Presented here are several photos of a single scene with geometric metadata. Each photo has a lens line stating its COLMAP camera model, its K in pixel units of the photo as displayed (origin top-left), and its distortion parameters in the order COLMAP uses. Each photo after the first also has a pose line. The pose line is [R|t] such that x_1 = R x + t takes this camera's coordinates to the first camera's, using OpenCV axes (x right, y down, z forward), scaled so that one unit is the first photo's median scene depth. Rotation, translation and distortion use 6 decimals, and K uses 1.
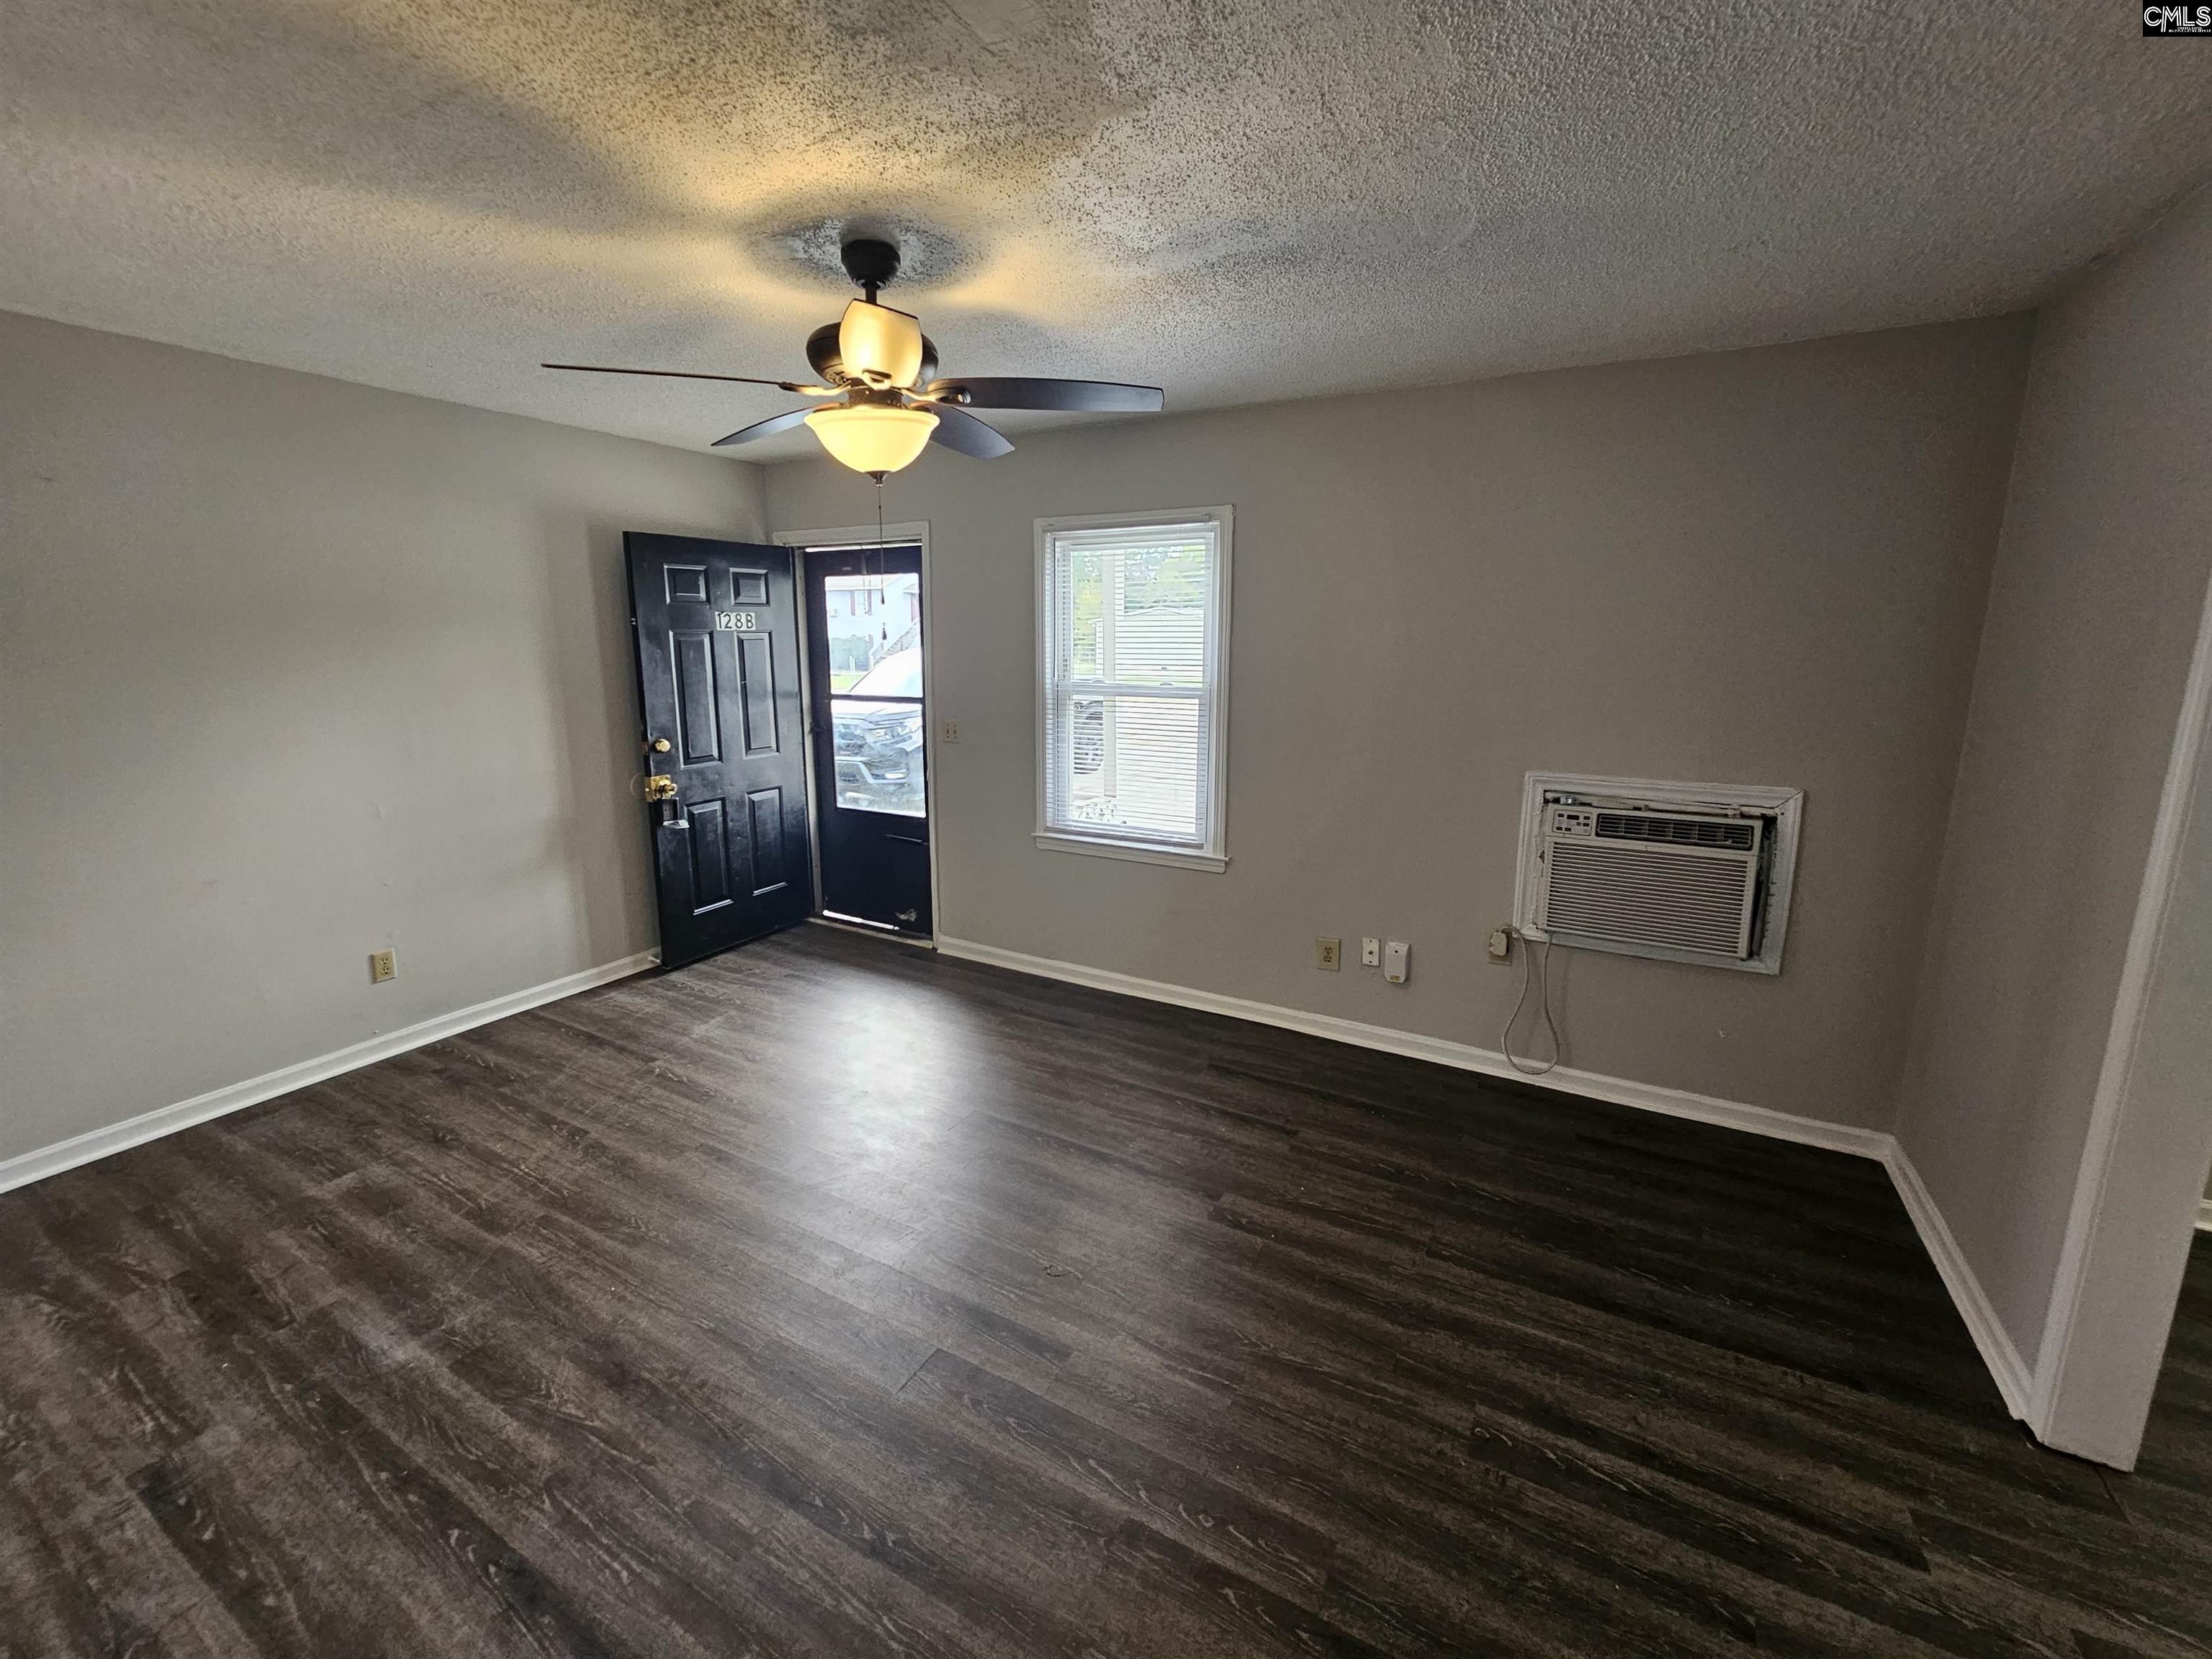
lens RADIAL K [[900.6, 0, 1106.2], [0, 900.6, 819.3], [0, 0, 1]] dist [-0.000809, -0.000047]
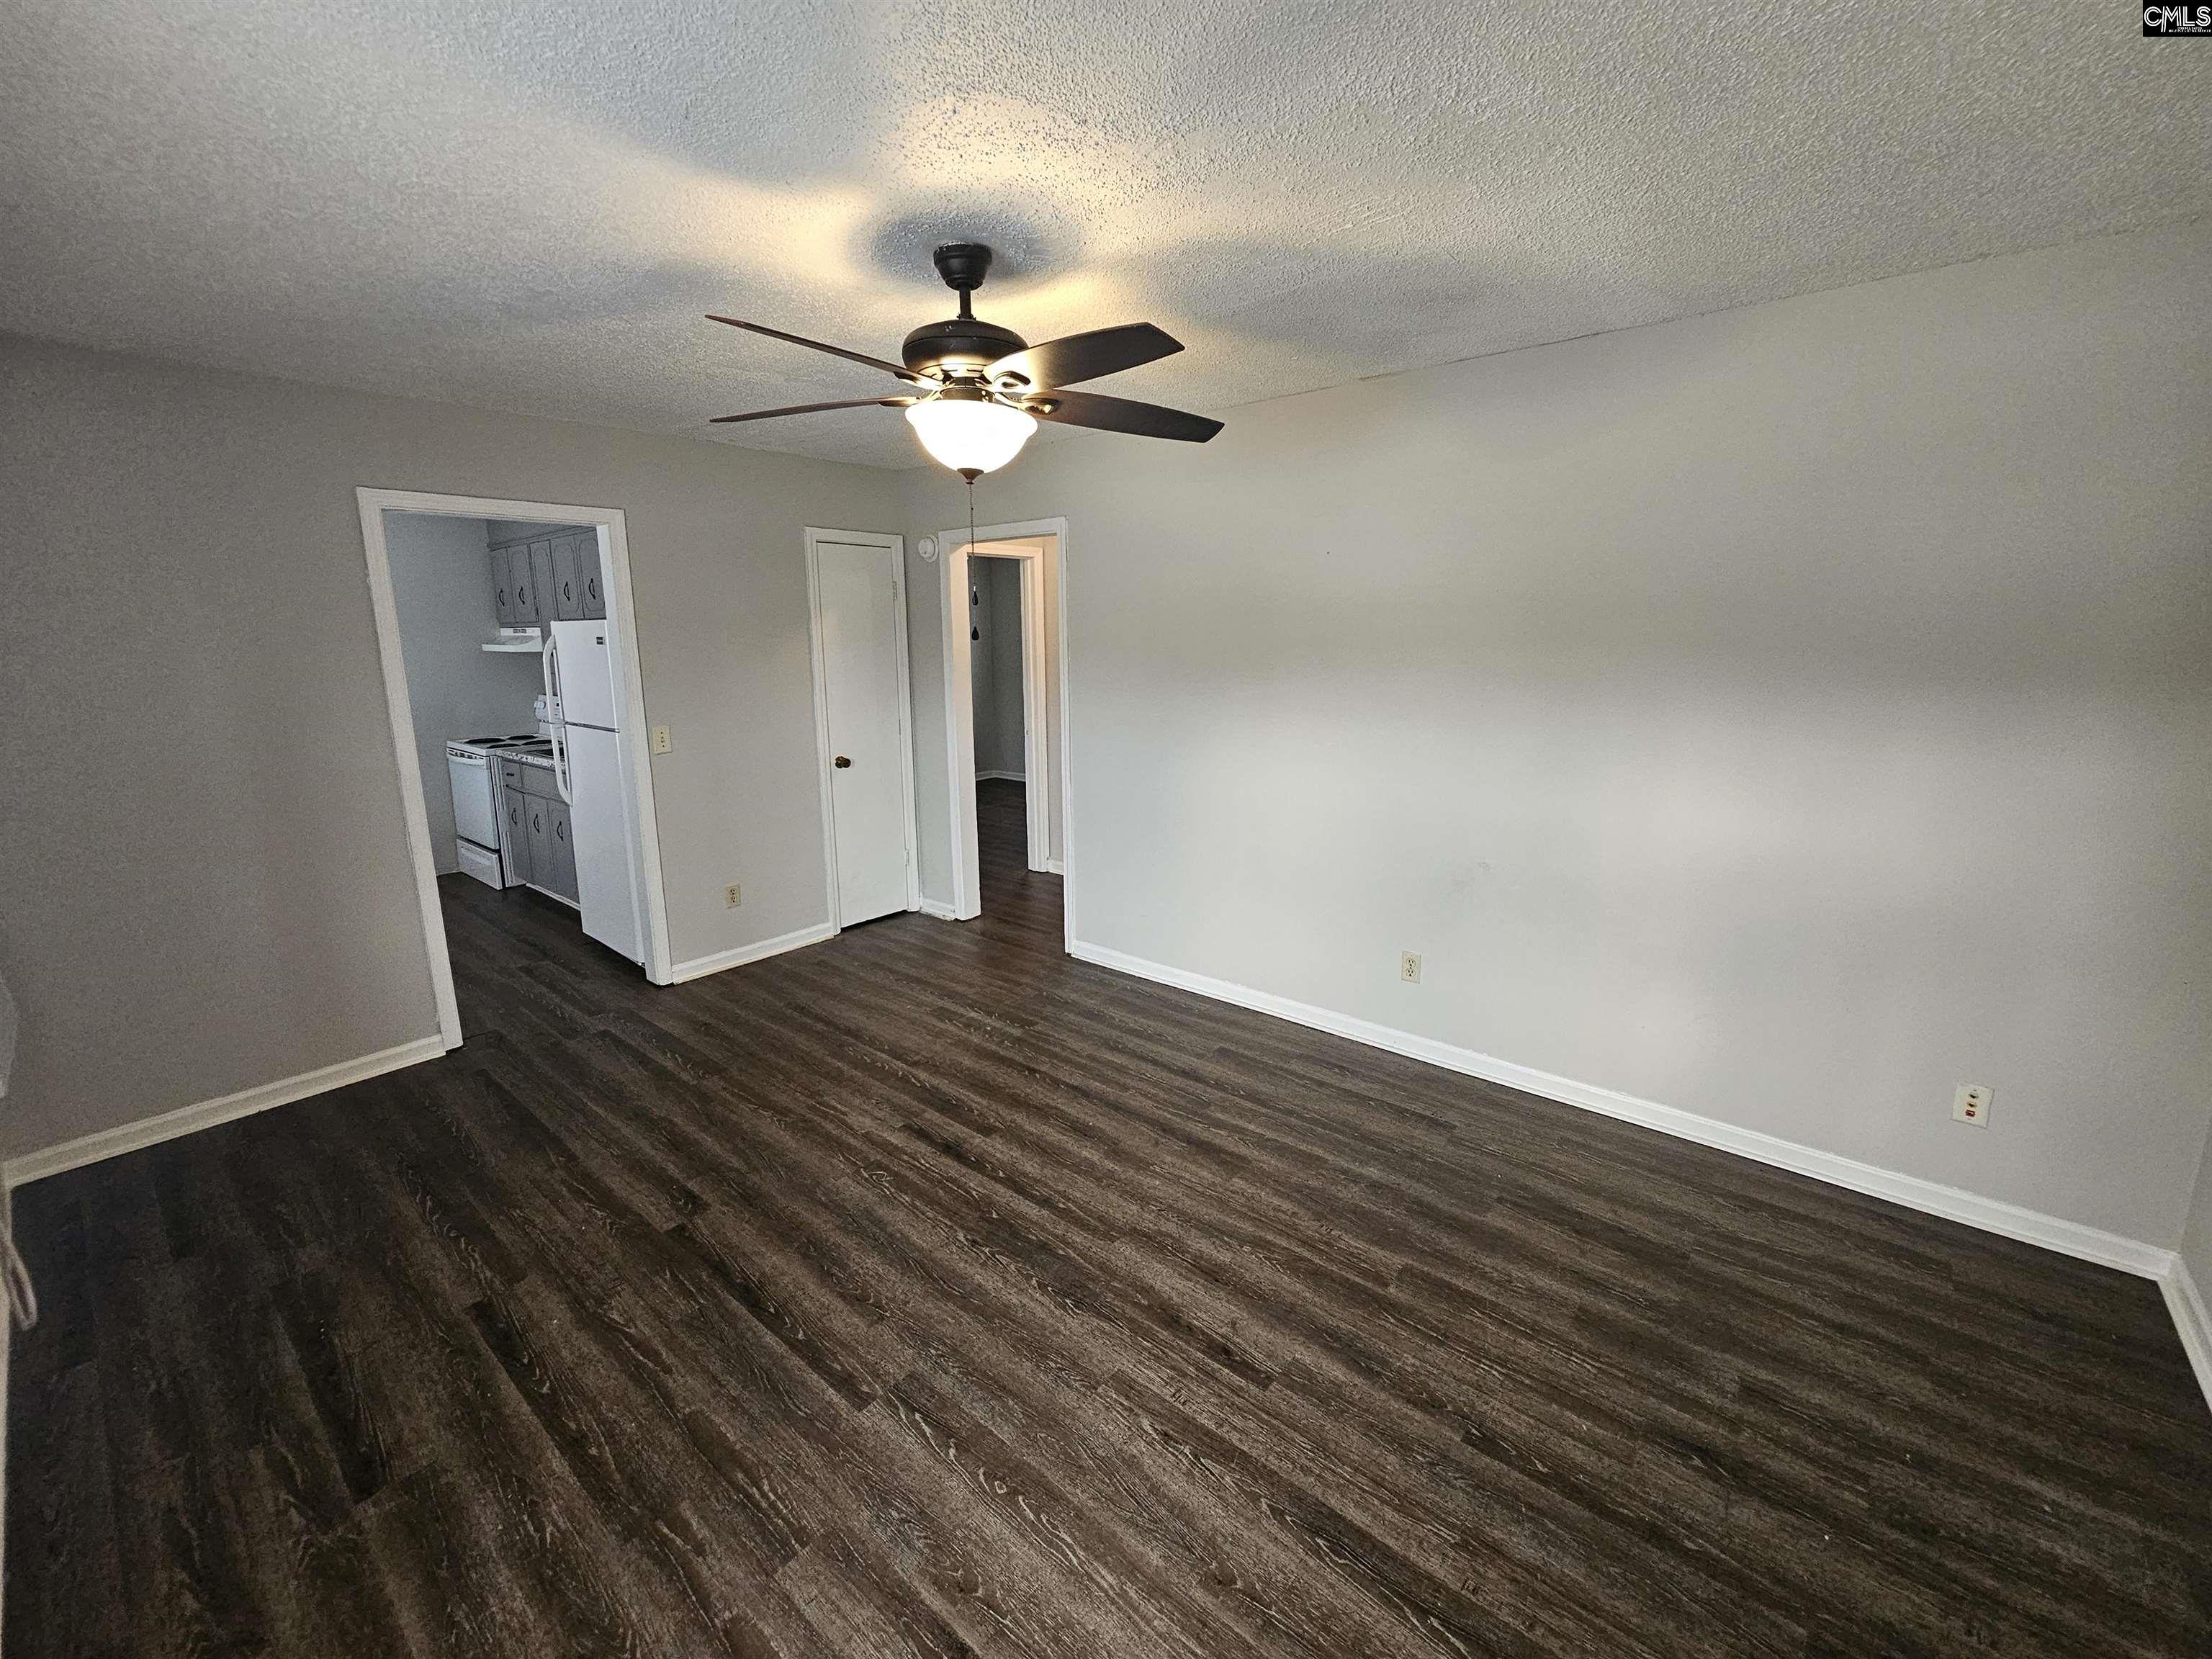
lens RADIAL K [[900.6, 0, 1103.7], [0, 900.6, 820.5], [0, 0, 1]] dist [-0.000809, -0.000047]
pose [[-0.981117, -0.034574, 0.190299, -0.565794], [0.044354, 0.917454, 0.395362, -0.385450], [-0.188260, 0.396337, -0.898596, 1.866709]]
